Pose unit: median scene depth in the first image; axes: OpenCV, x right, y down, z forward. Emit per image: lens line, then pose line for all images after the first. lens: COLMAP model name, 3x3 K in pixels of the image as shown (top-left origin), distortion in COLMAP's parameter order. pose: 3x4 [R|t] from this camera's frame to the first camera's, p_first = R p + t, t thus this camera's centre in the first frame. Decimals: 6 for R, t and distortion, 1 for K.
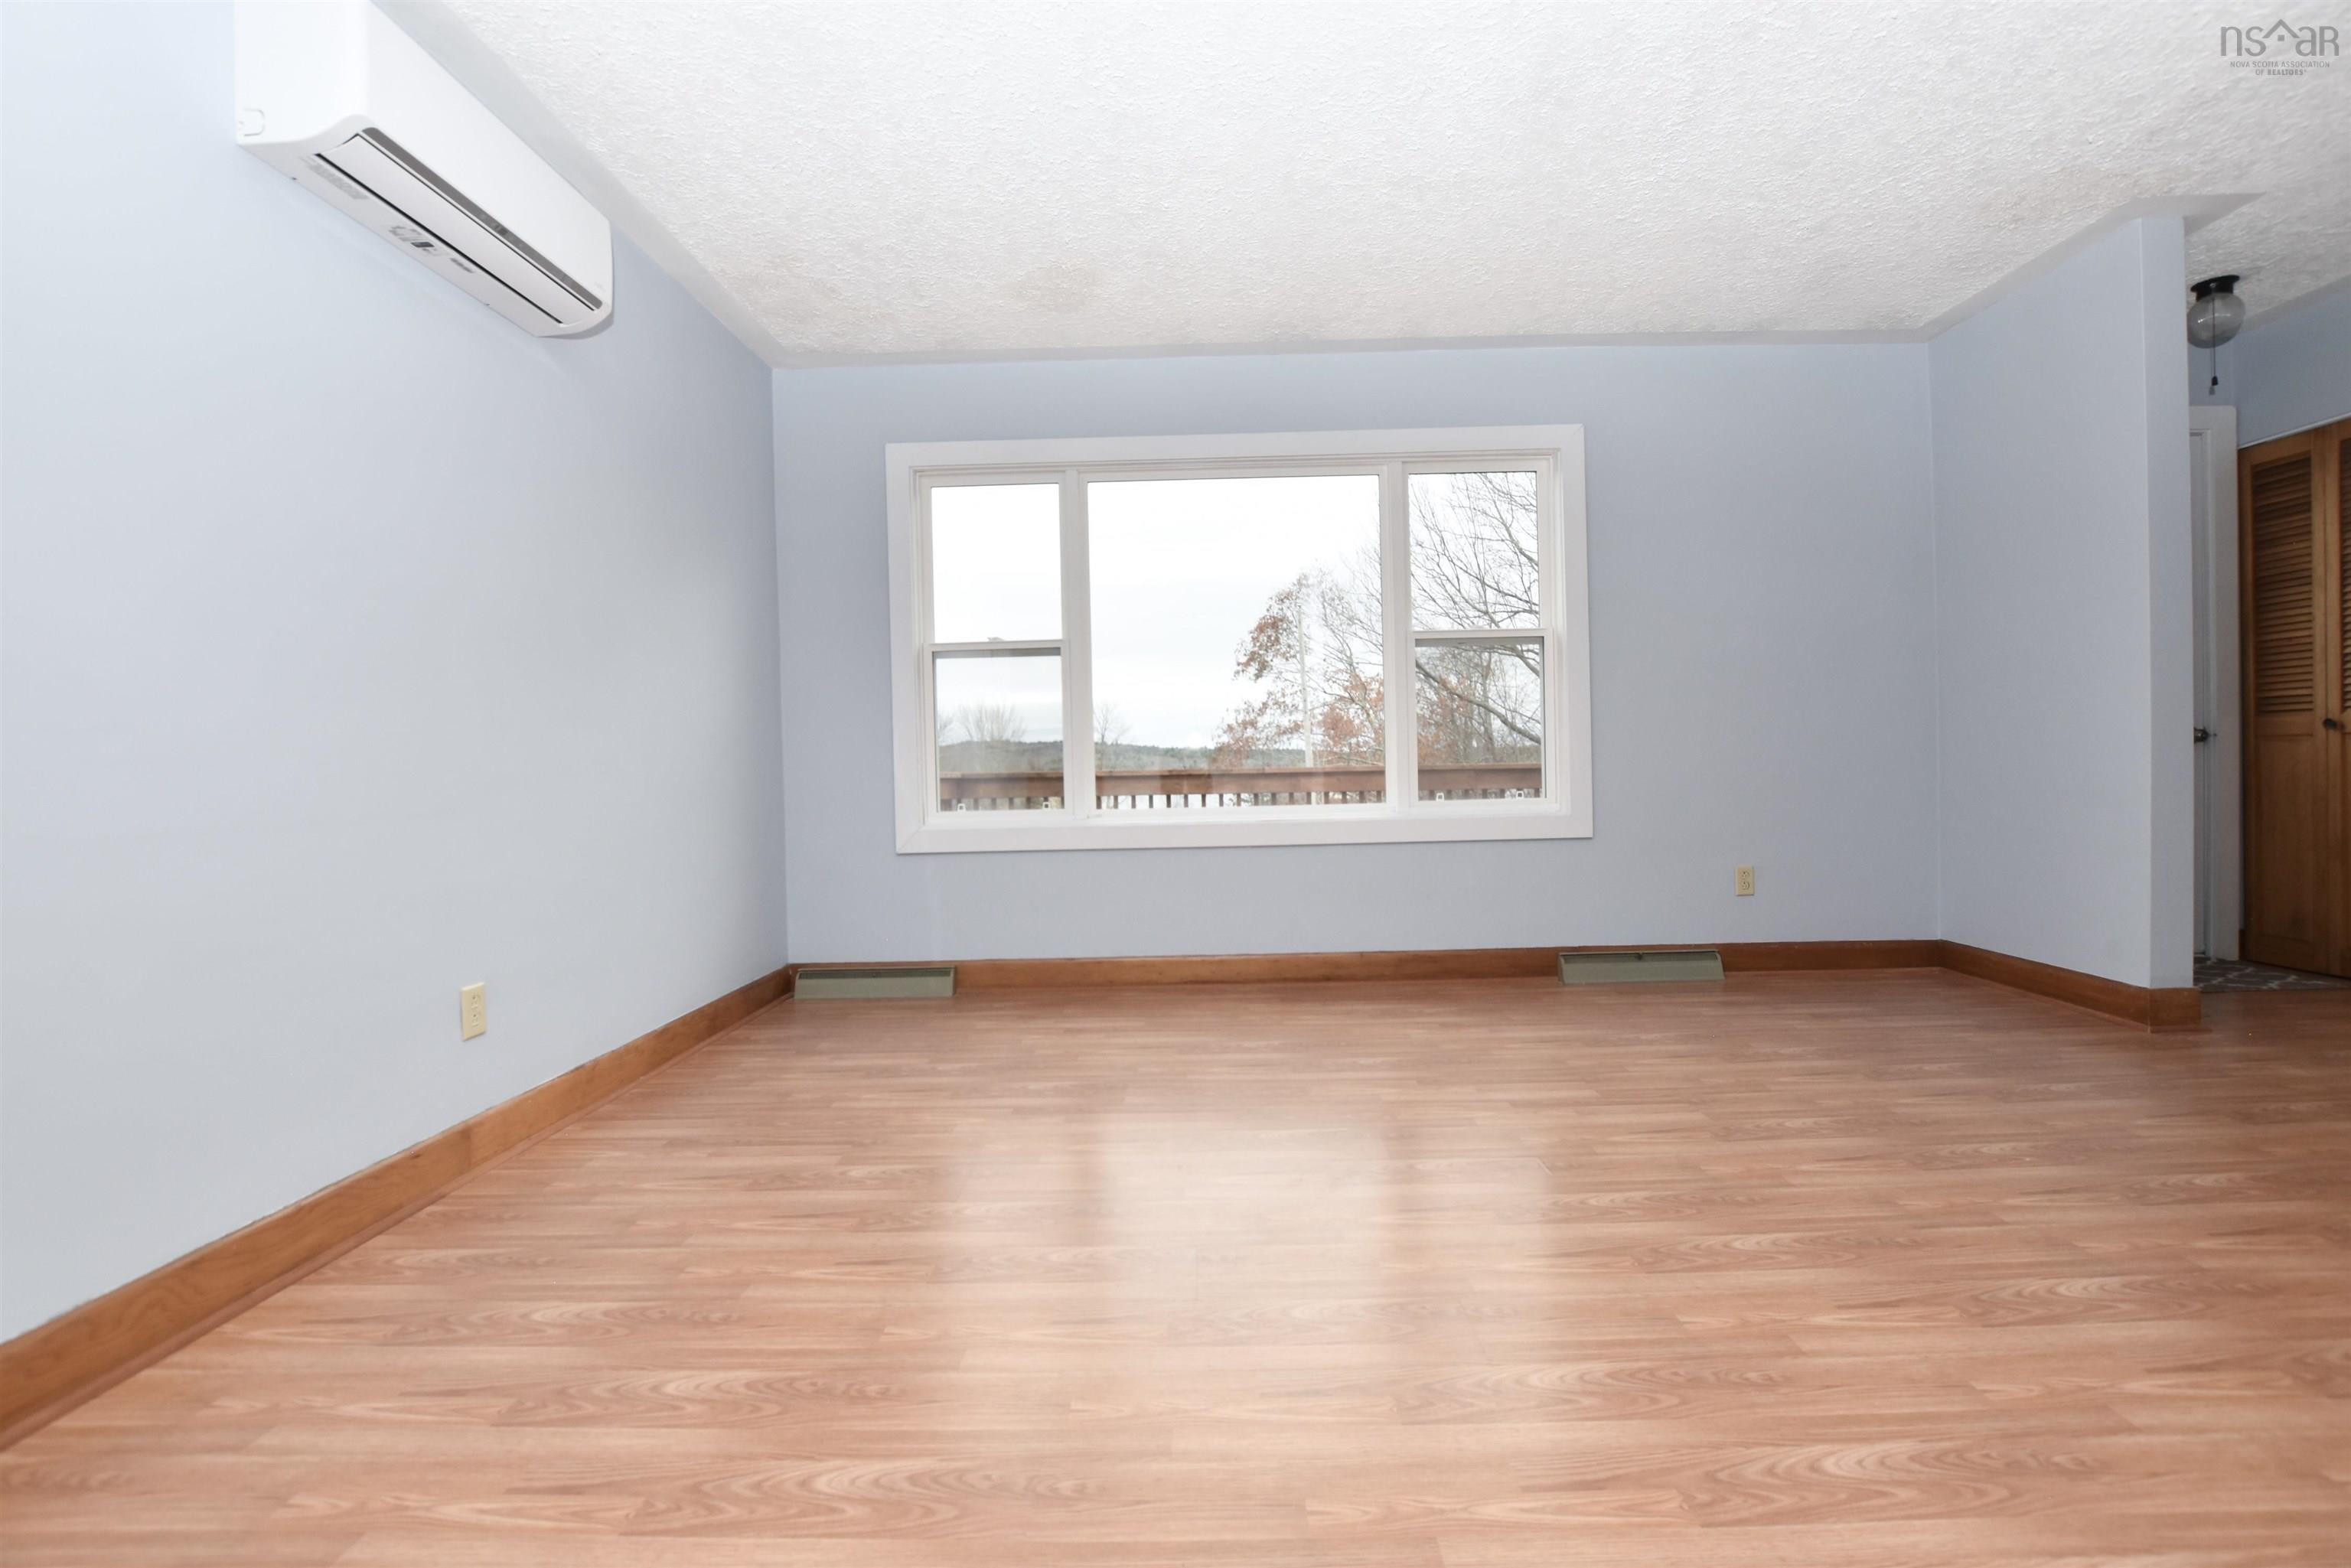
lens RADIAL K [[1026.7, 0, 1182.4], [0, 1026.7, 792.7], [0, 0, 1]] dist [-0.029960, 0.003268]
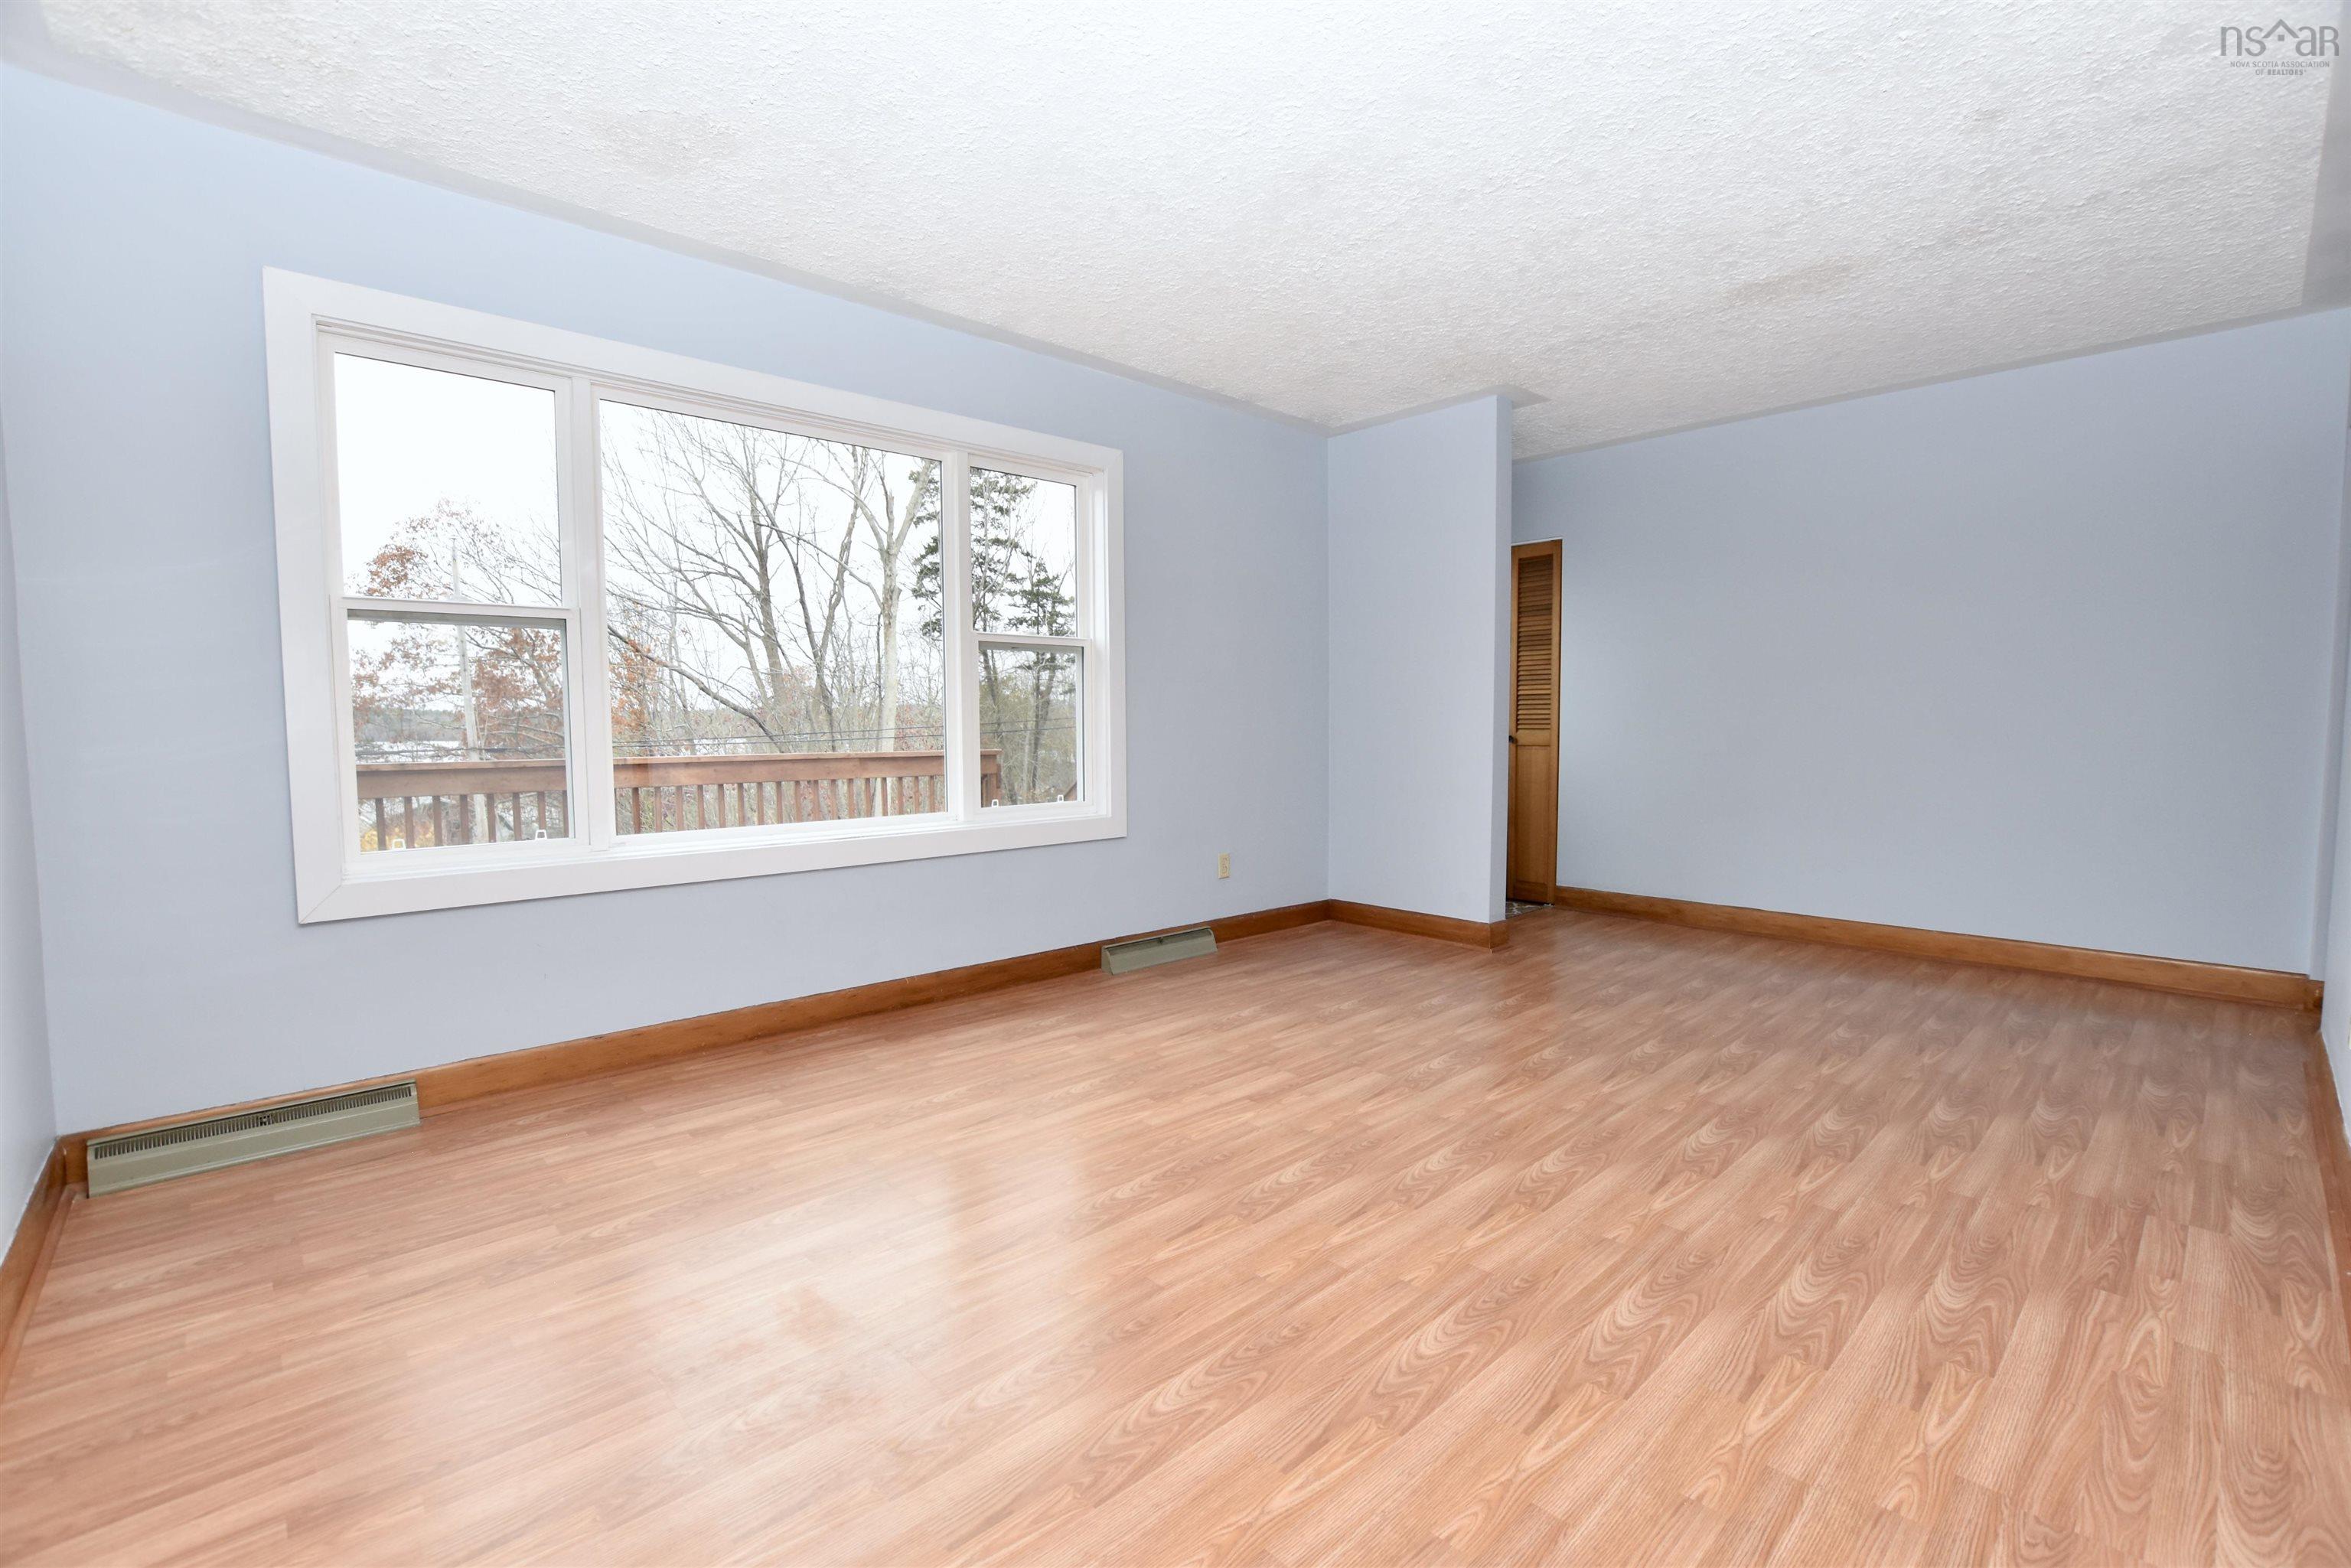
lens RADIAL K [[1026.7, 0, 1178.6], [0, 1026.7, 795.7], [0, 0, 1]] dist [-0.029960, 0.003268]
pose [[0.725537, -0.029937, 0.687532, -0.308656], [0.006747, 0.999315, 0.036393, -0.039195], [-0.688150, -0.021765, 0.725242, 0.172596]]
